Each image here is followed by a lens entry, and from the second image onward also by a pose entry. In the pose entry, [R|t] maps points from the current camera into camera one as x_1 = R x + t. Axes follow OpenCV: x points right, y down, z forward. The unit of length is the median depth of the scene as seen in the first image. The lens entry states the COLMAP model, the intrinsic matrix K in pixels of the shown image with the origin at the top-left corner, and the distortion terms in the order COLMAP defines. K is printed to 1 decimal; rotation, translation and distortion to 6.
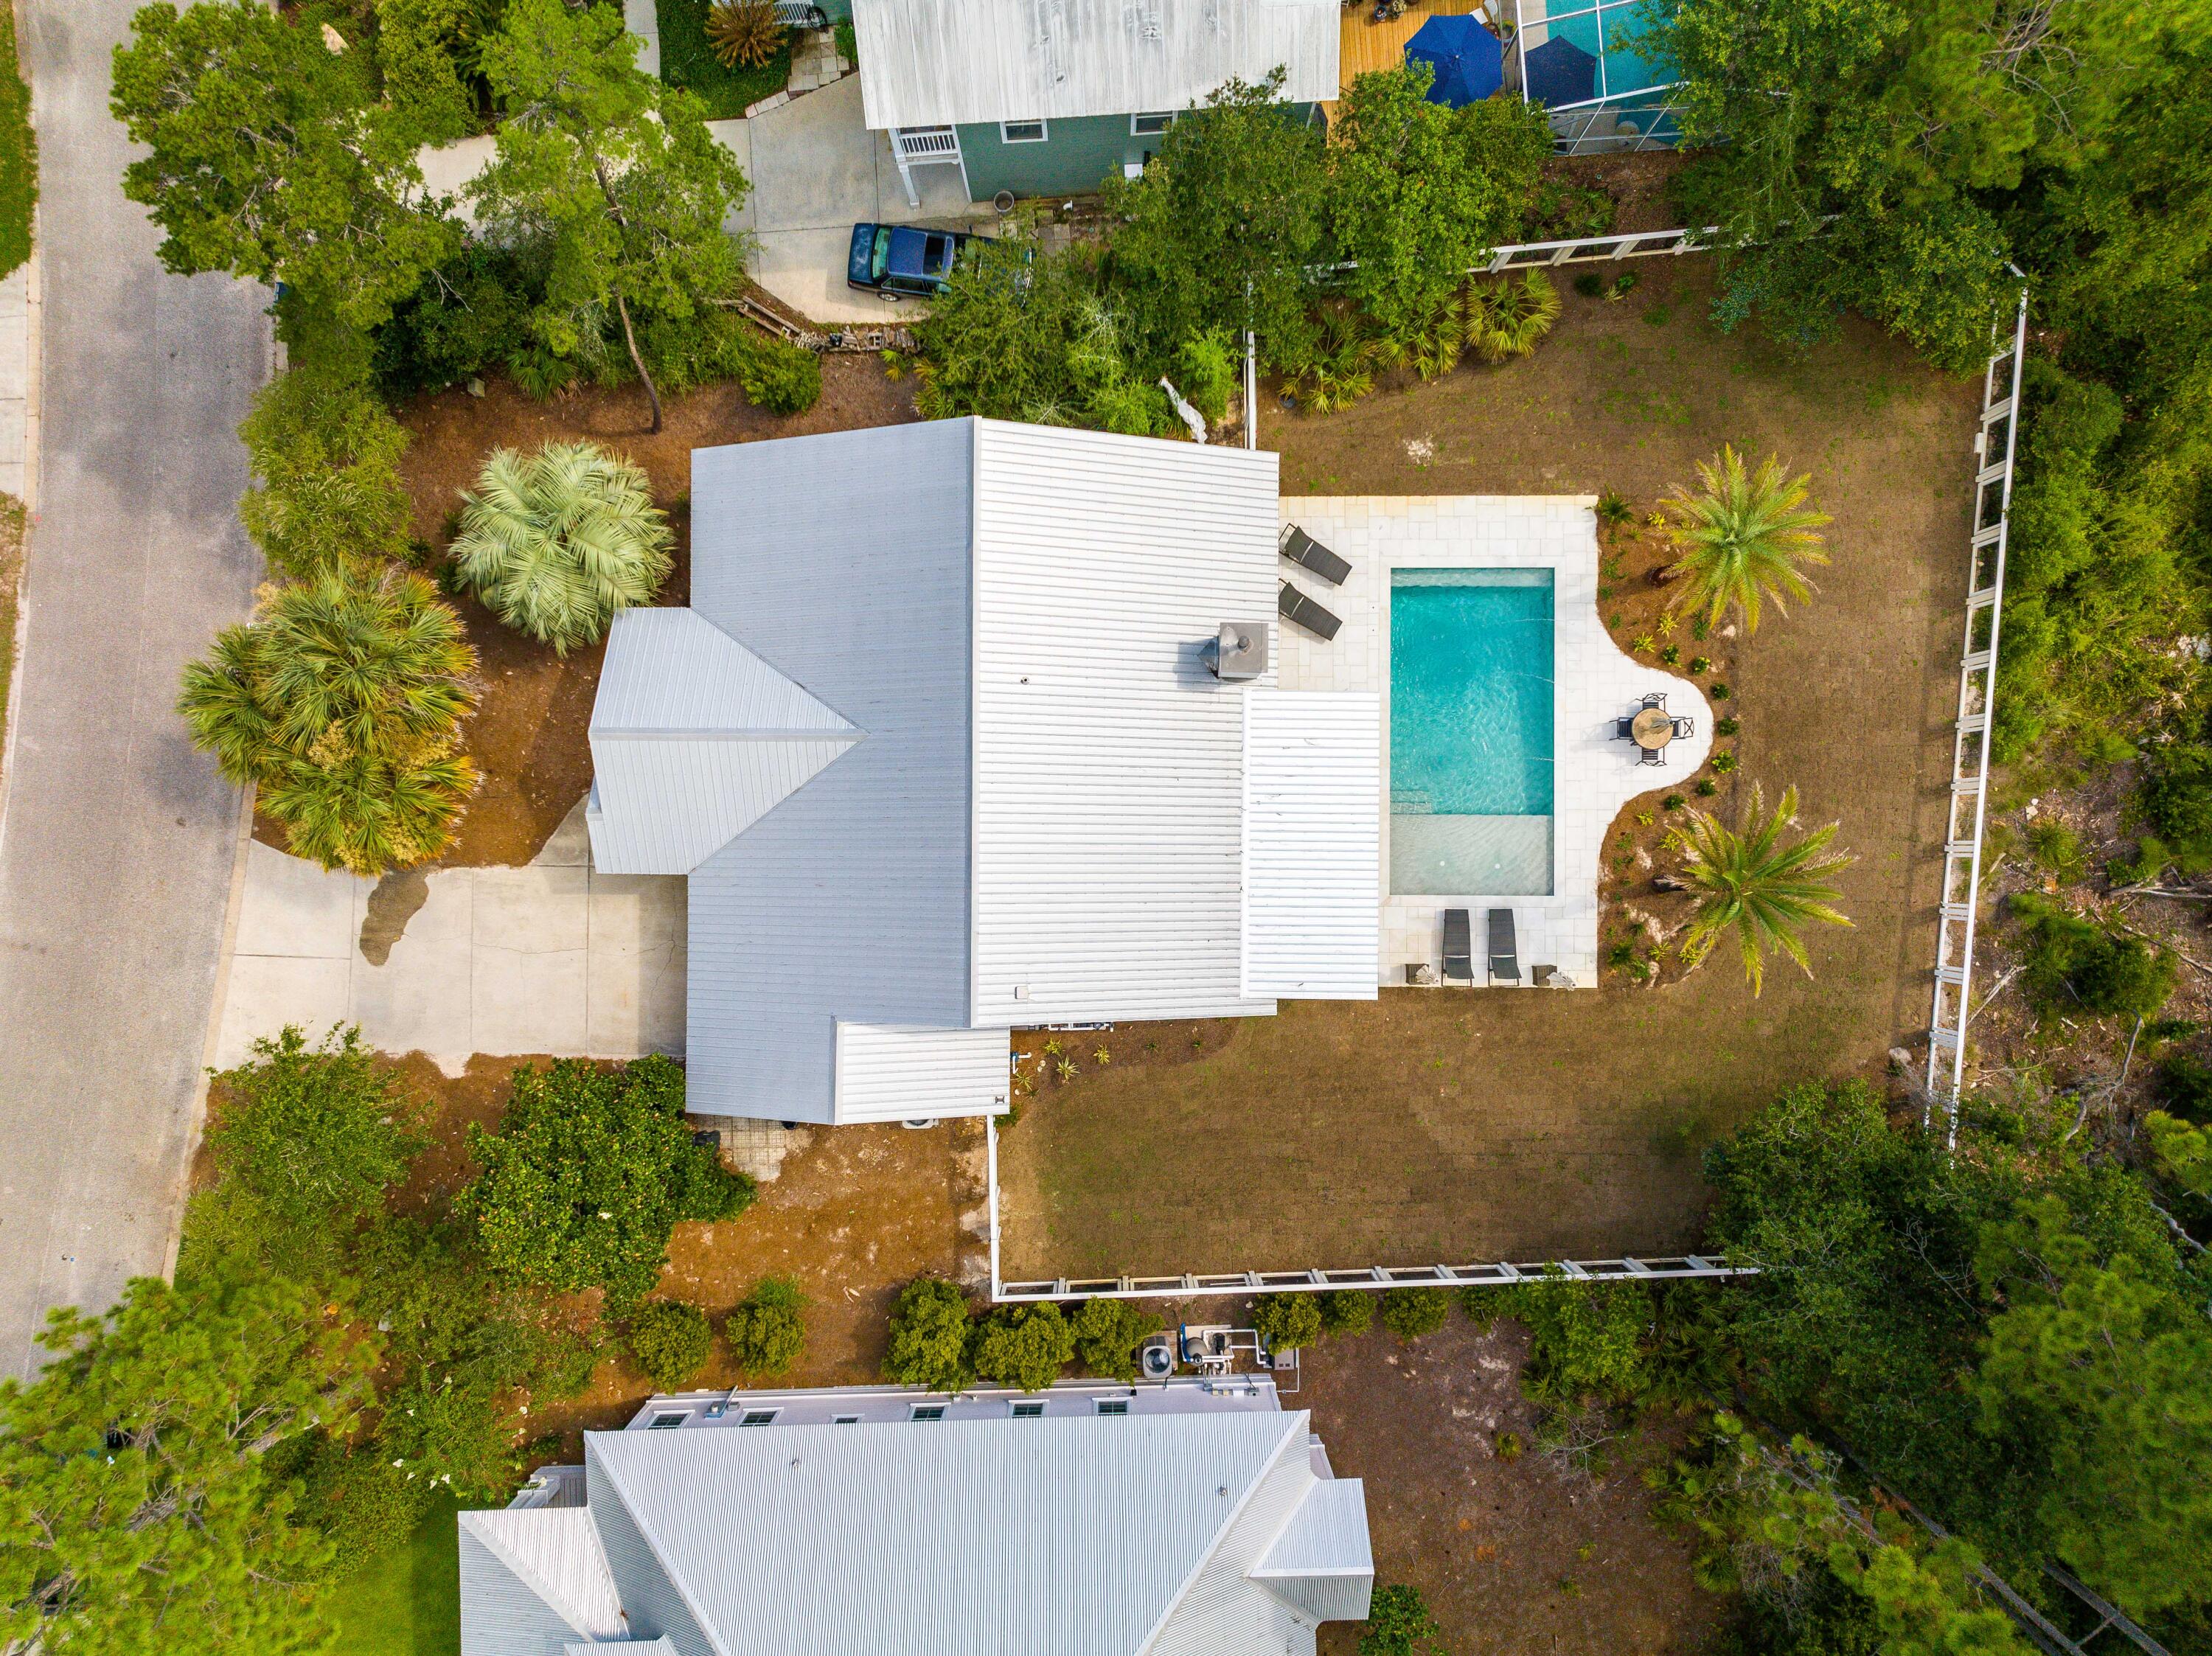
lens RADIAL K [[1566.9, 0, 1106.4], [0, 1566.9, 835.9], [0, 0, 1]] dist [-0.008010, 0.016149]
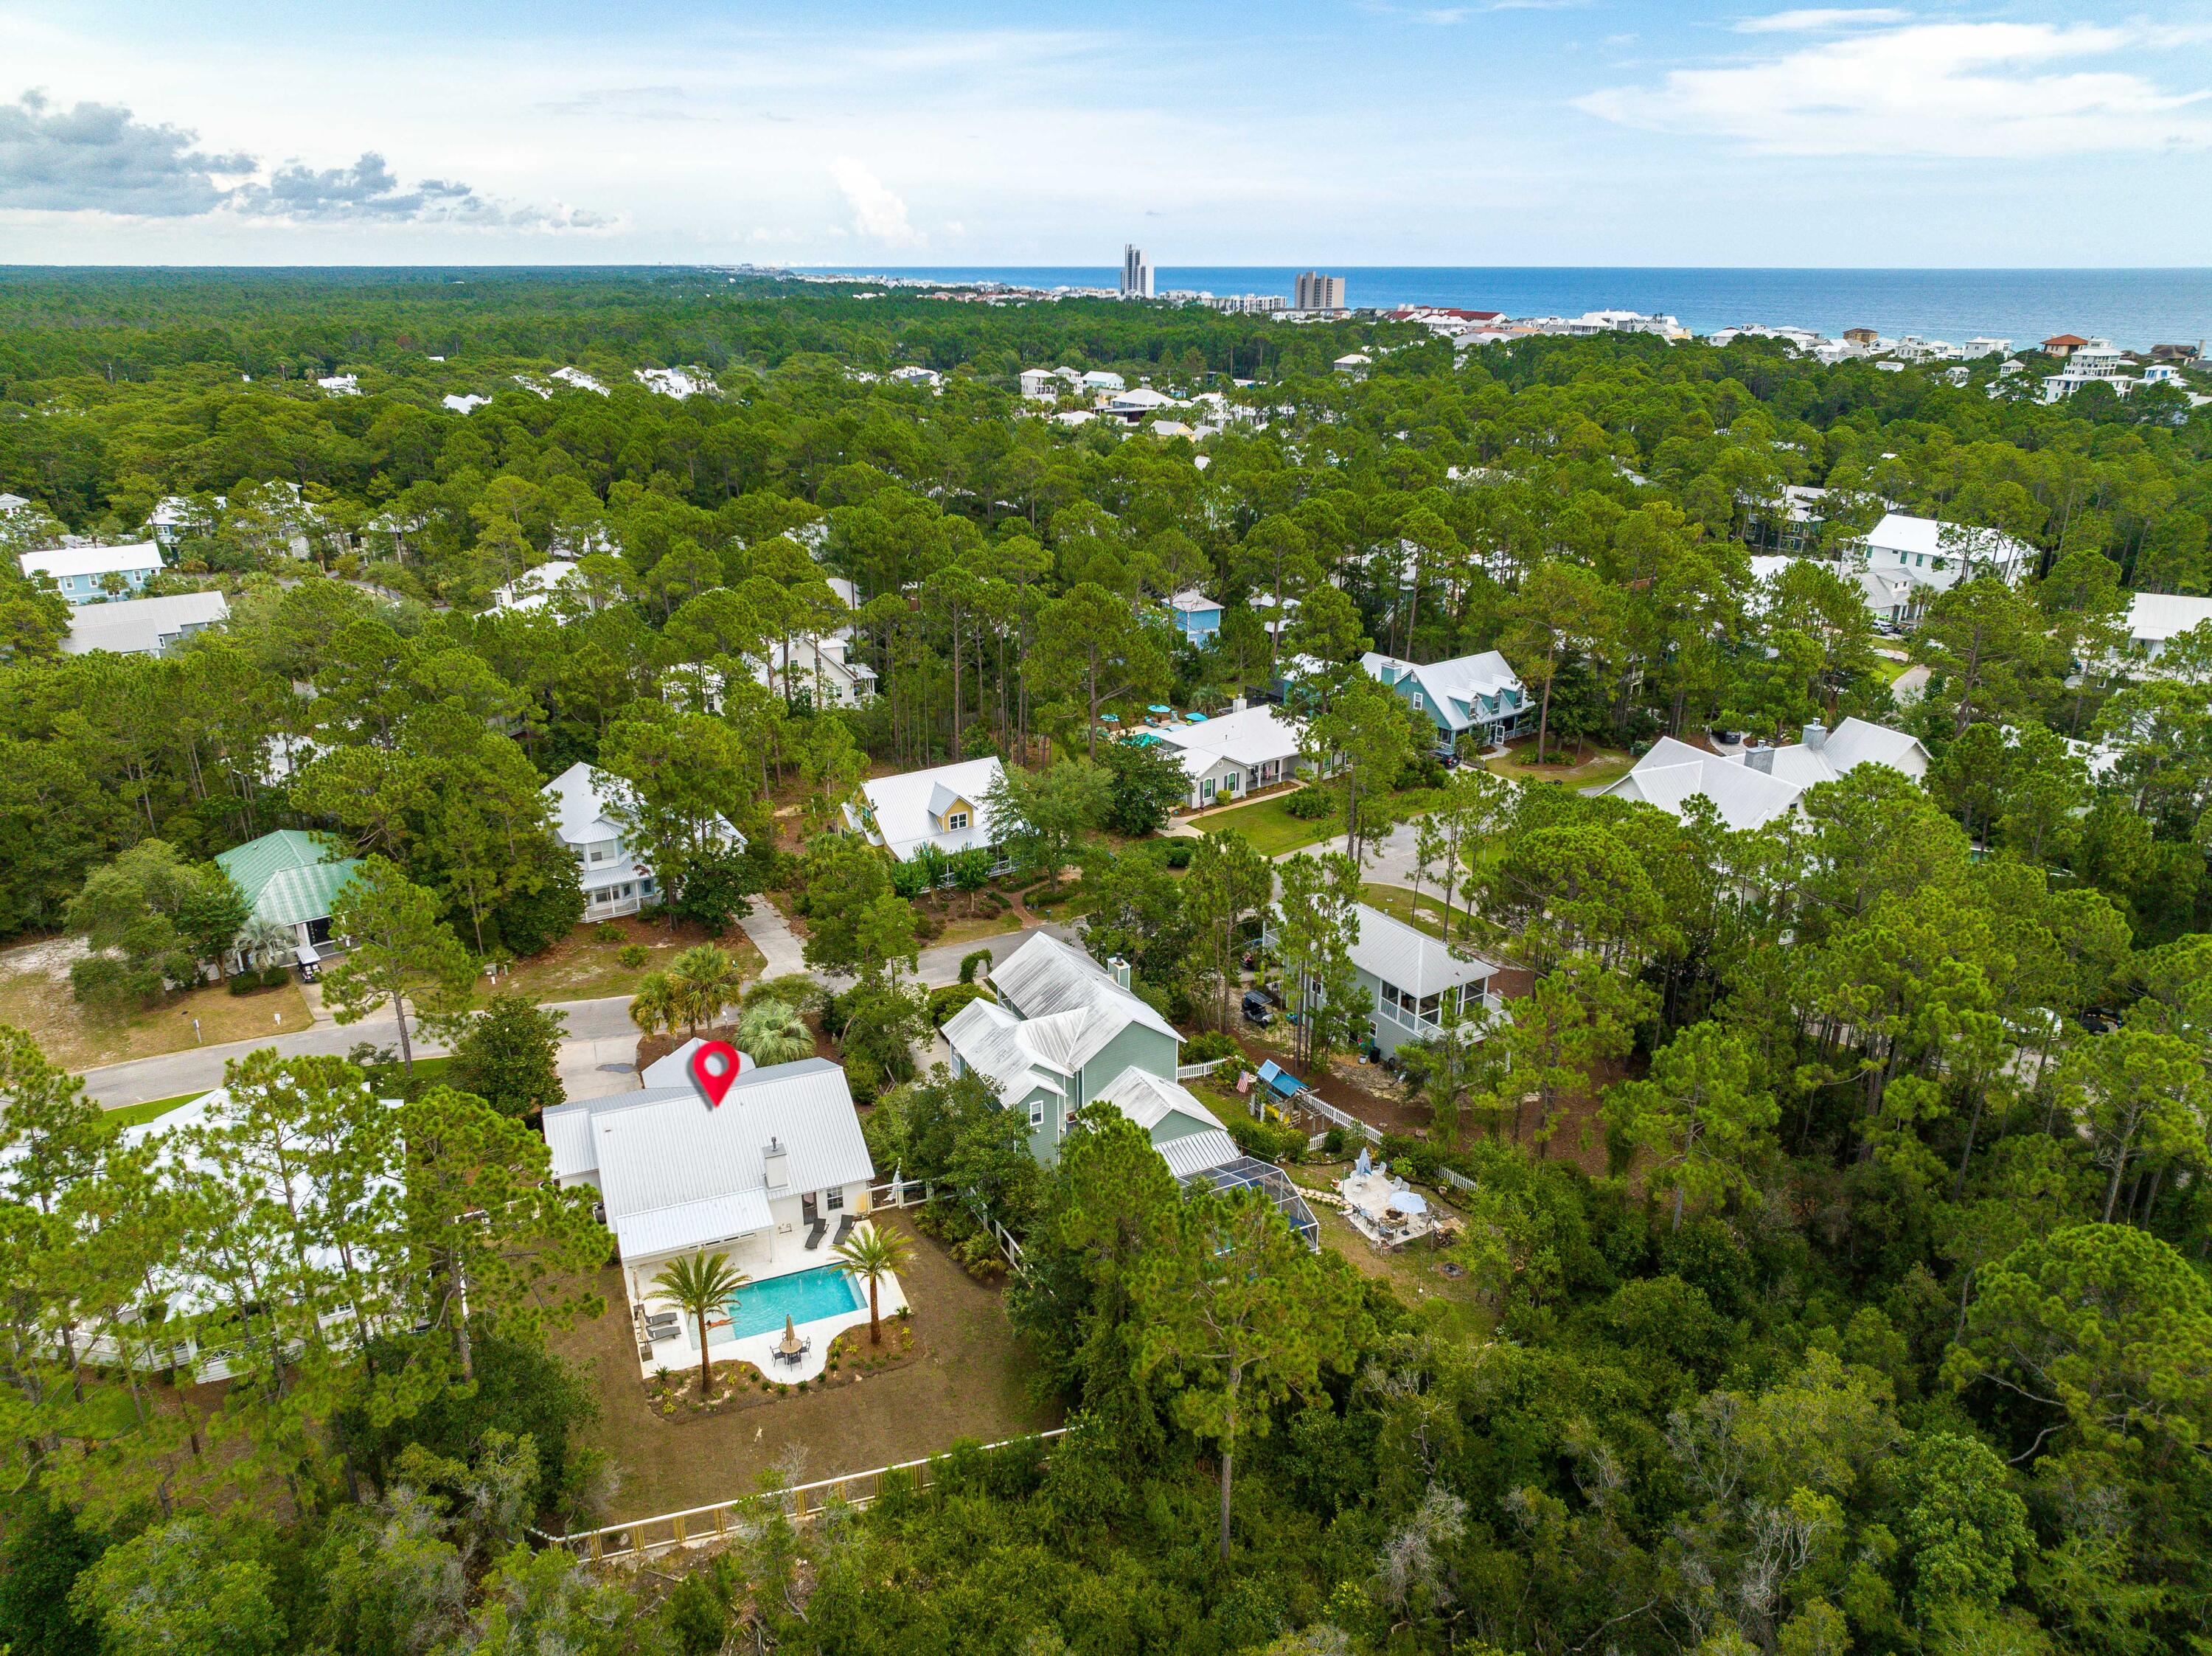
lens RADIAL K [[1566.9, 0, 1113.8], [0, 1566.9, 797.0], [0, 0, 1]] dist [-0.008010, 0.016149]
pose [[0.379251, 0.303019, -0.874270, 1.880230], [-0.925197, 0.137858, -0.353562, 0.140594], [0.013389, 0.942961, 0.332635, -0.216423]]
